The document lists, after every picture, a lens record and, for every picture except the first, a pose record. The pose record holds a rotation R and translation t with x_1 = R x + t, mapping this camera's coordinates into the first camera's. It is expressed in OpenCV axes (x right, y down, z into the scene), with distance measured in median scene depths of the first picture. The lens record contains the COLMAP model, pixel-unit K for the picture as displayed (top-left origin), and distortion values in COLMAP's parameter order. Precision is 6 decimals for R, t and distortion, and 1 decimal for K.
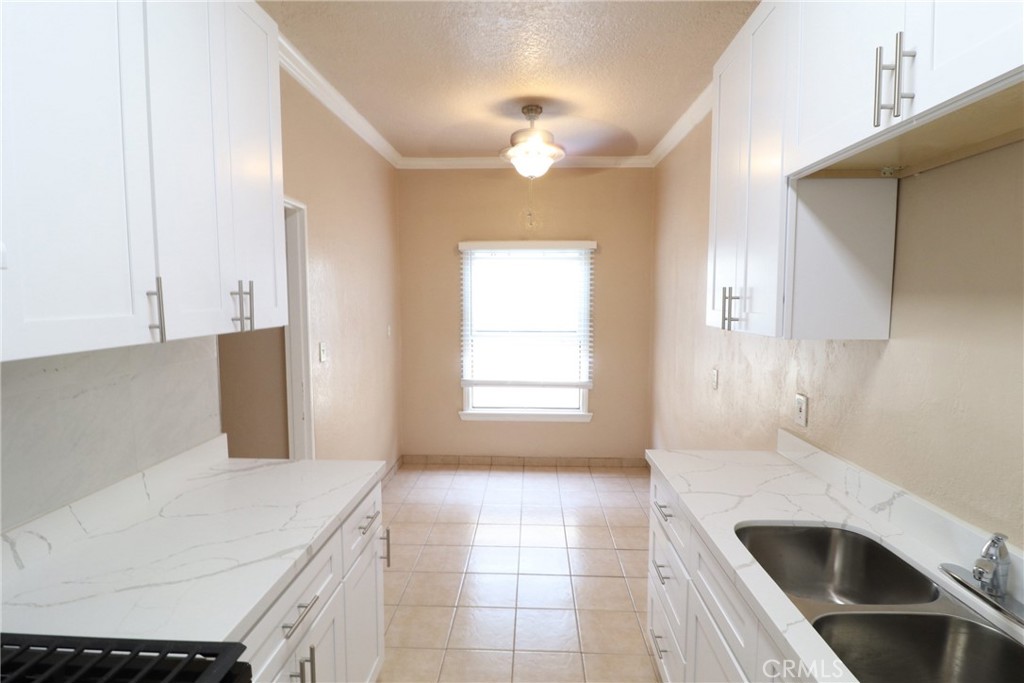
lens RADIAL K [[484.8, 0, 517.6], [0, 484.8, 335.2], [0, 0, 1]] dist [-0.000285, -0.014696]
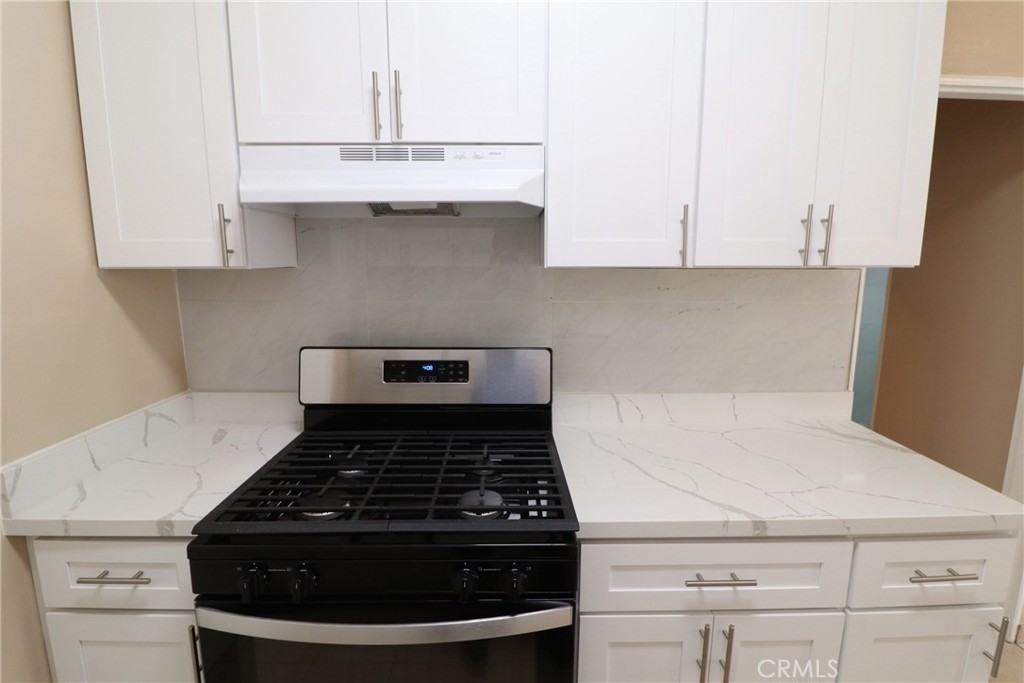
lens RADIAL K [[484.8, 0, 517.6], [0, 484.8, 335.2], [0, 0, 1]] dist [-0.000285, -0.014696]
pose [[0.053207, 0.156099, -0.986307, 0.271298], [-0.080874, 0.985135, 0.151551, 0.024655], [0.995303, 0.071703, 0.065041, 0.433859]]
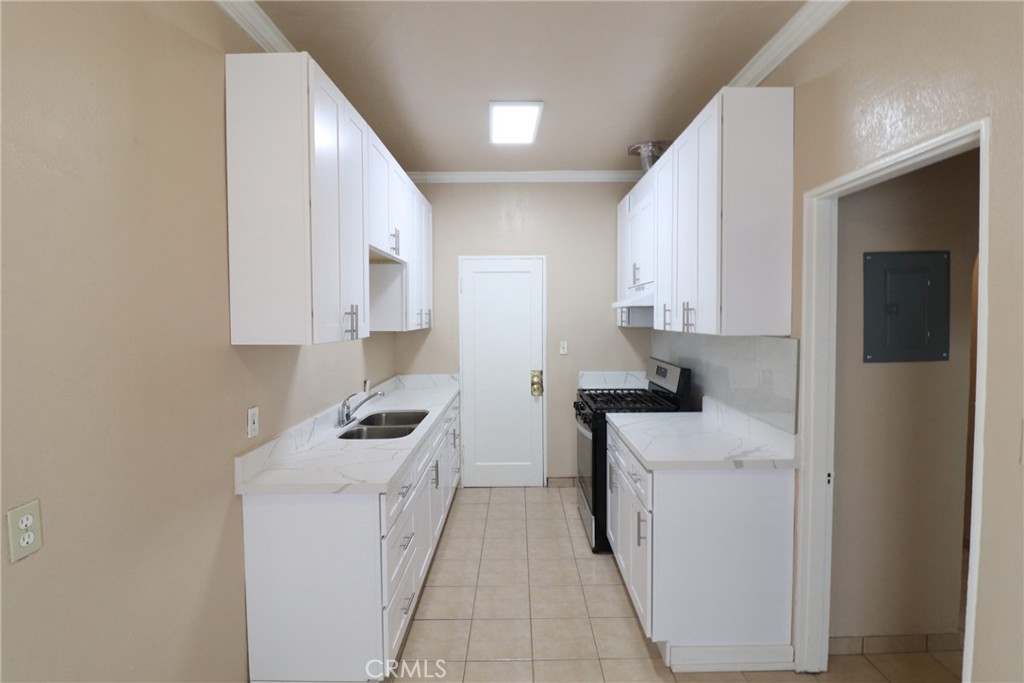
lens RADIAL K [[484.8, 0, 517.6], [0, 484.8, 335.2], [0, 0, 1]] dist [-0.000285, -0.014696]
pose [[-0.039775, -0.037091, 0.998520, -3.170296], [0.082115, 0.995809, 0.040262, -0.031816], [-0.995829, 0.083594, -0.036562, 0.562036]]
